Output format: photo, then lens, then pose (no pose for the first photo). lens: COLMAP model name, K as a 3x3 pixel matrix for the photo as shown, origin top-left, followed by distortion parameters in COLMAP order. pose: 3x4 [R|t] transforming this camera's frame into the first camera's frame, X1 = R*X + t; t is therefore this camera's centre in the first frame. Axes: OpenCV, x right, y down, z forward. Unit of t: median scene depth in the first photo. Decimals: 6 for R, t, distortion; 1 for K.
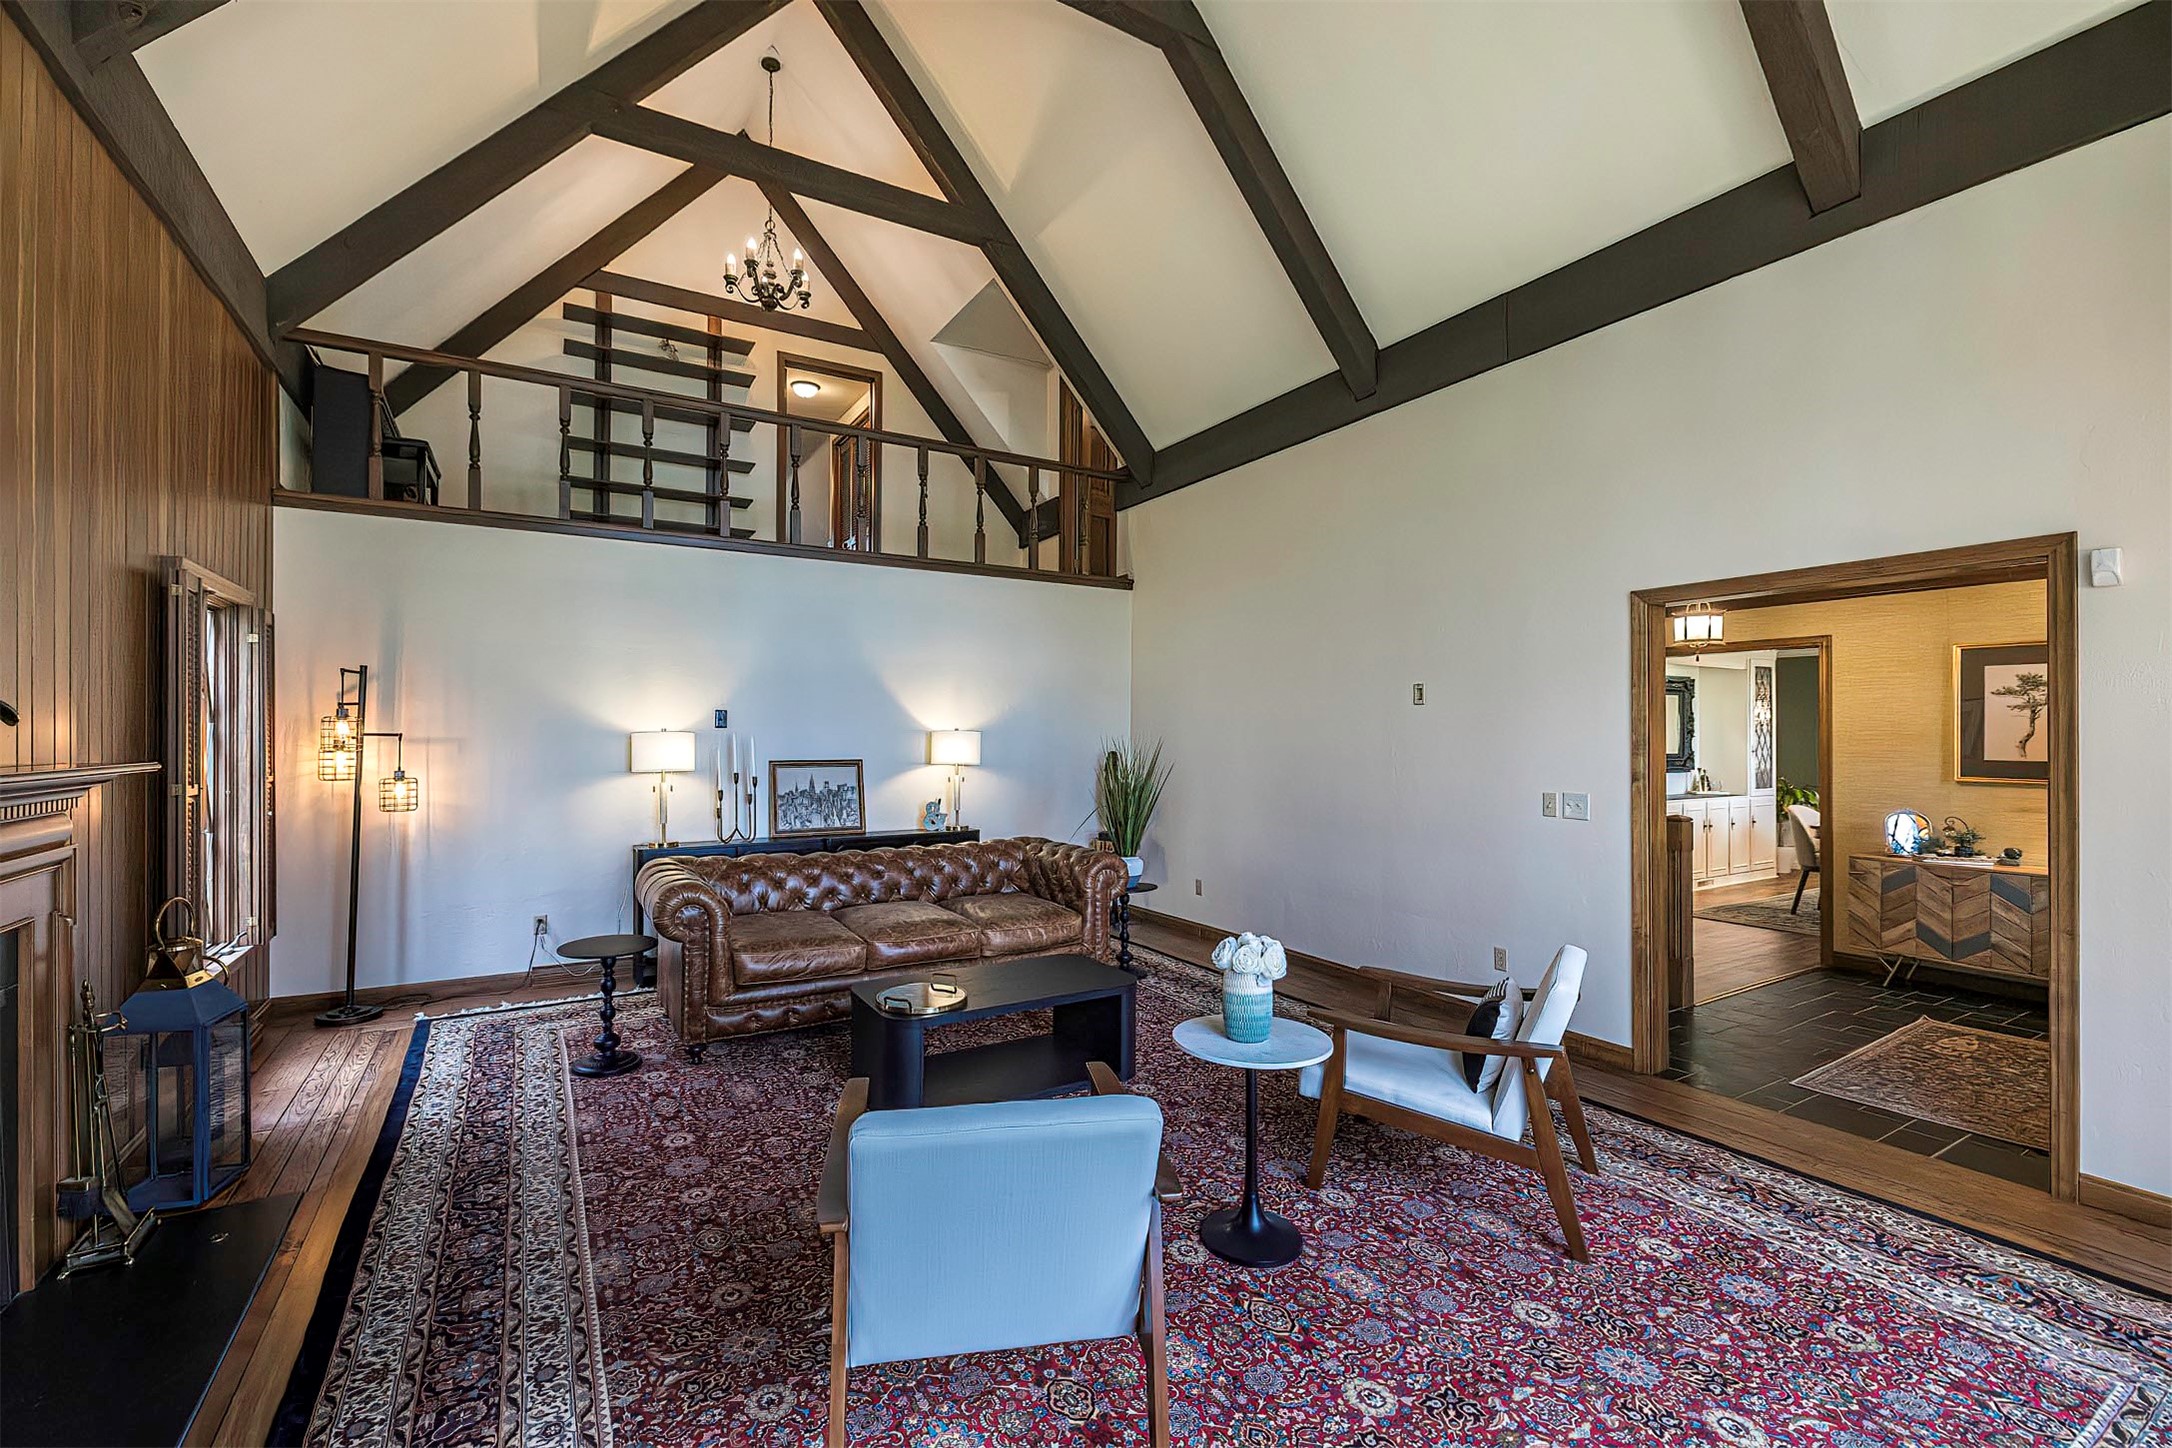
lens RADIAL K [[916.6, 0, 1073.5], [0, 916.6, 733.7], [0, 0, 1]] dist [0.002016, -0.000286]
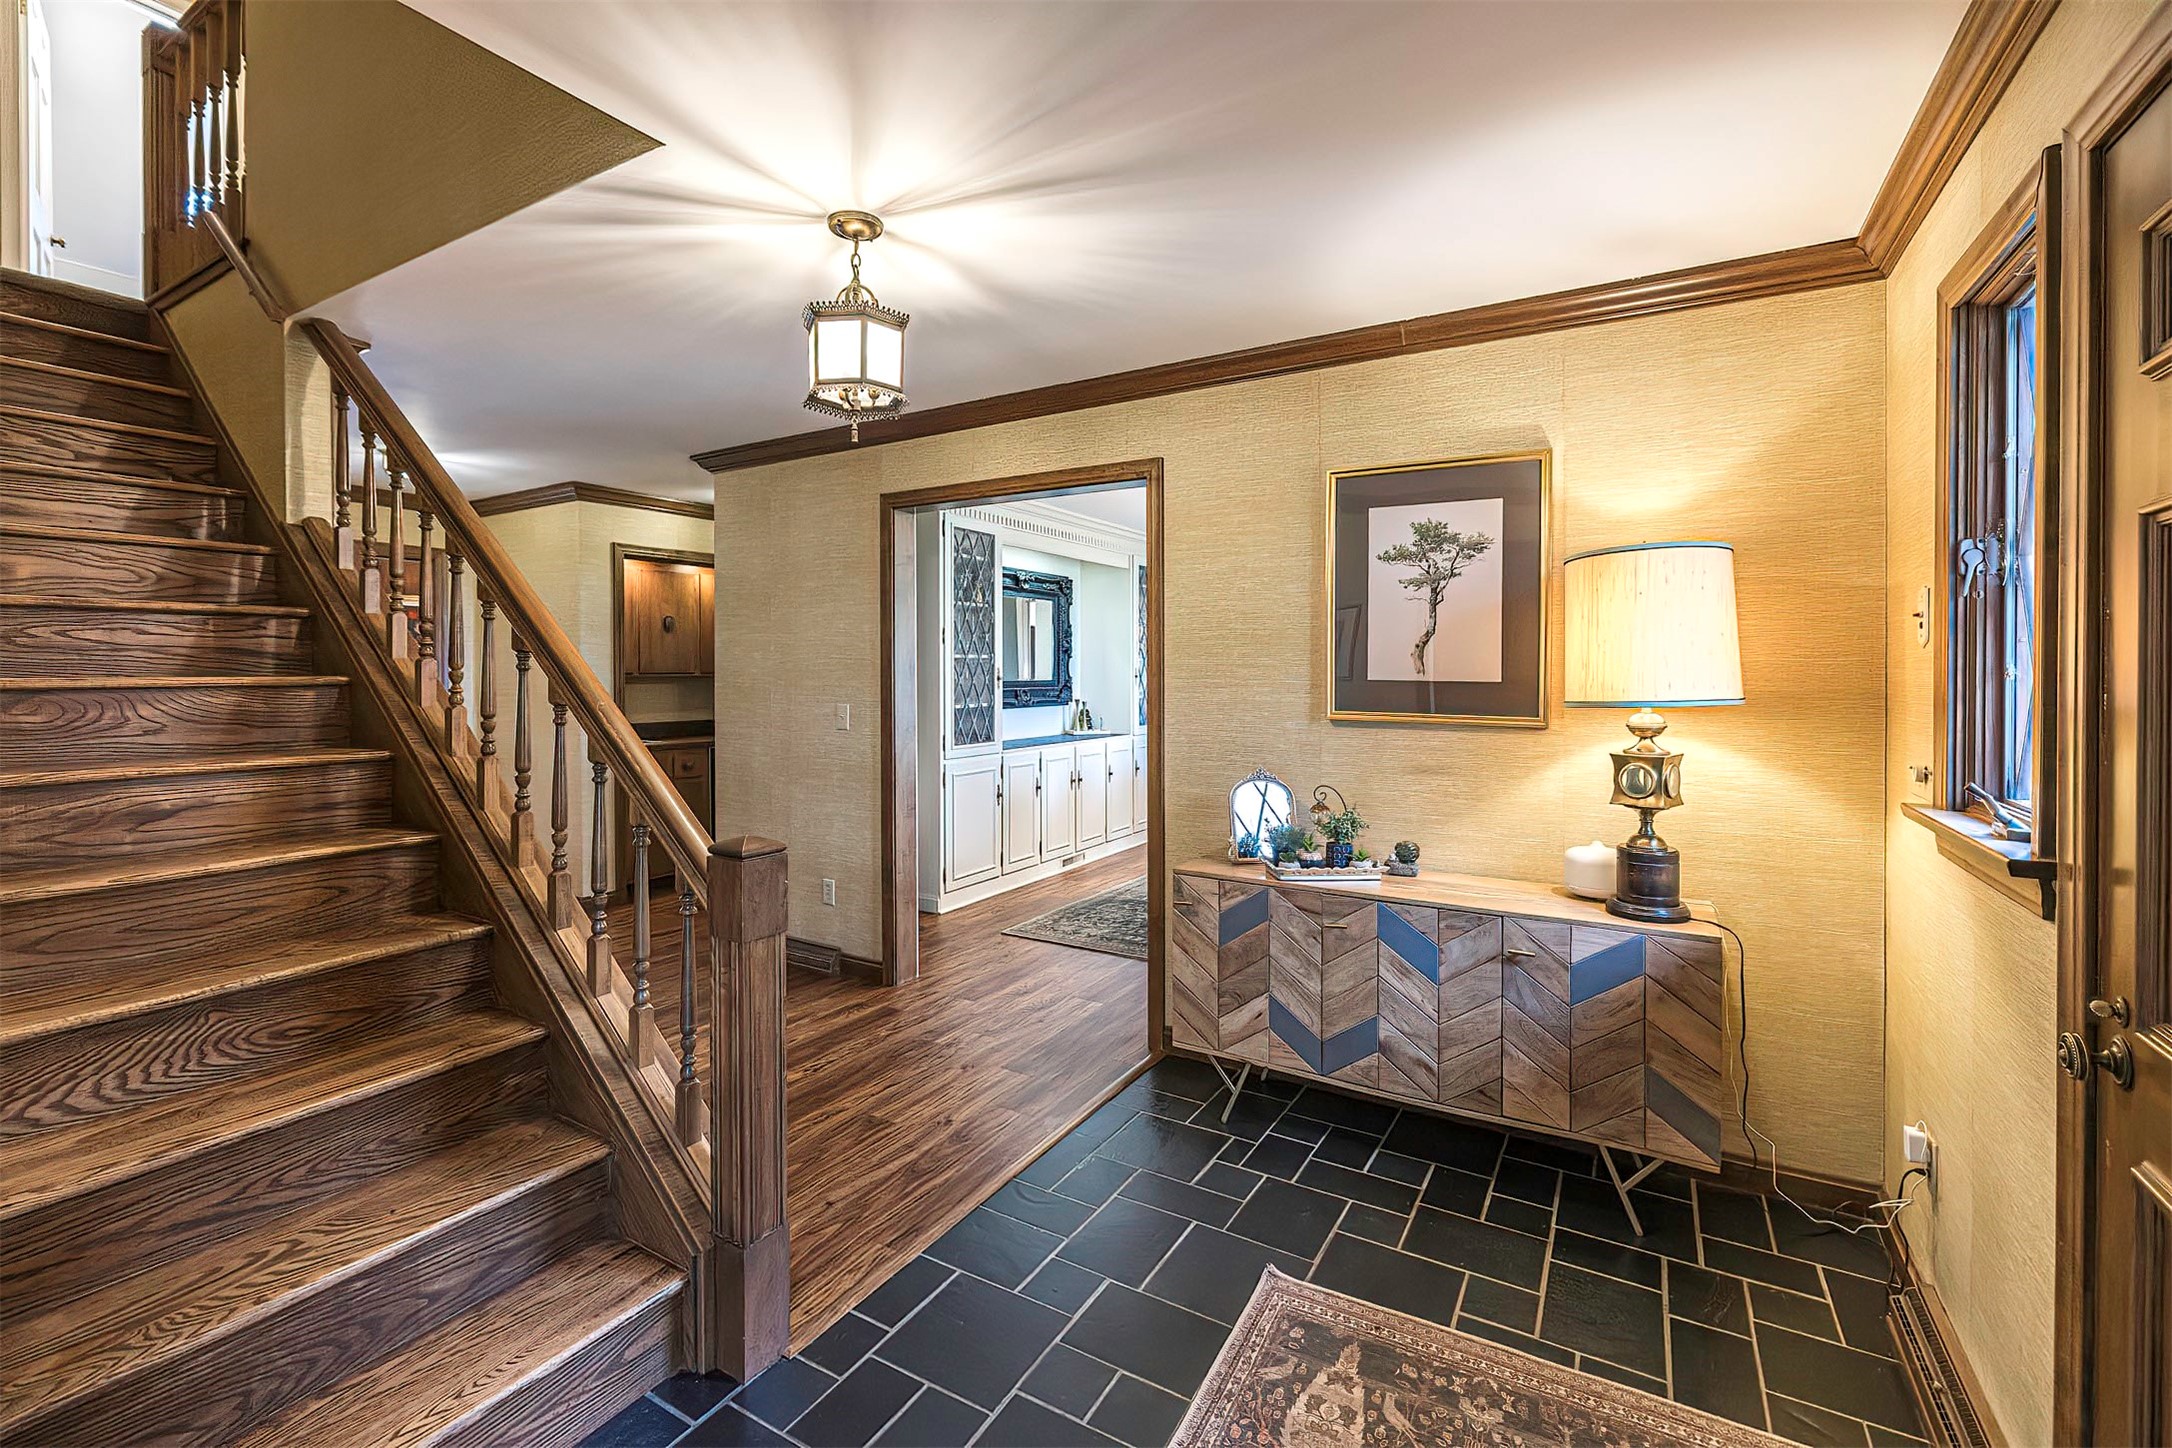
lens RADIAL K [[916.6, 0, 1093.7], [0, 916.6, 681.1], [0, 0, 1]] dist [0.002016, -0.000286]
pose [[0.874071, -0.005481, 0.485767, 0.584353], [-0.000899, 0.999916, 0.012899, 0.022456], [-0.485798, -0.011711, 0.873993, 0.602293]]
